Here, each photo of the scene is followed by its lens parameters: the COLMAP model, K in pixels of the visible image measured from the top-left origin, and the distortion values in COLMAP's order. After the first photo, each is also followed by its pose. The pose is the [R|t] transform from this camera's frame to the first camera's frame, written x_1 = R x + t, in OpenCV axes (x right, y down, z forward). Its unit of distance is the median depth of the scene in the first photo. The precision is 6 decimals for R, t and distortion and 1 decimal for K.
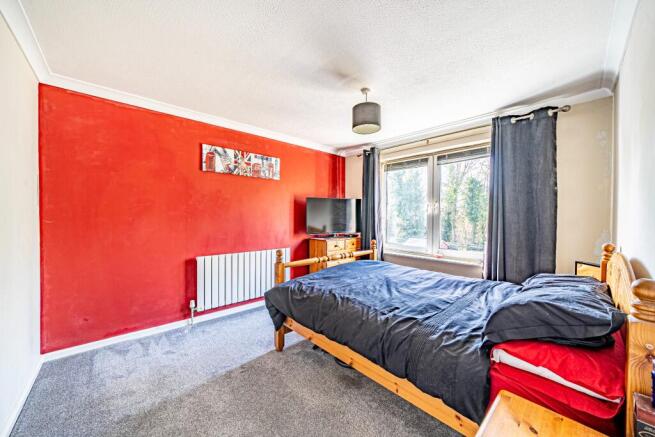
lens RADIAL K [[250.5, 0, 325.6], [0, 250.5, 218.1], [0, 0, 1]] dist [-0.001767, -0.000111]
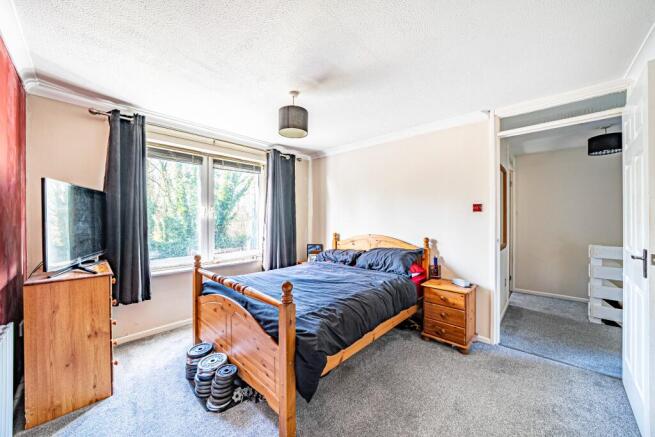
lens RADIAL K [[250.5, 0, 325.6], [0, 250.5, 218.1], [0, 0, 1]] dist [-0.001767, -0.000111]
pose [[-0.080925, -0.002198, 0.996718, -0.575625], [0.004912, 0.999985, 0.002604, -0.019943], [-0.996708, 0.005107, -0.080913, 0.674375]]
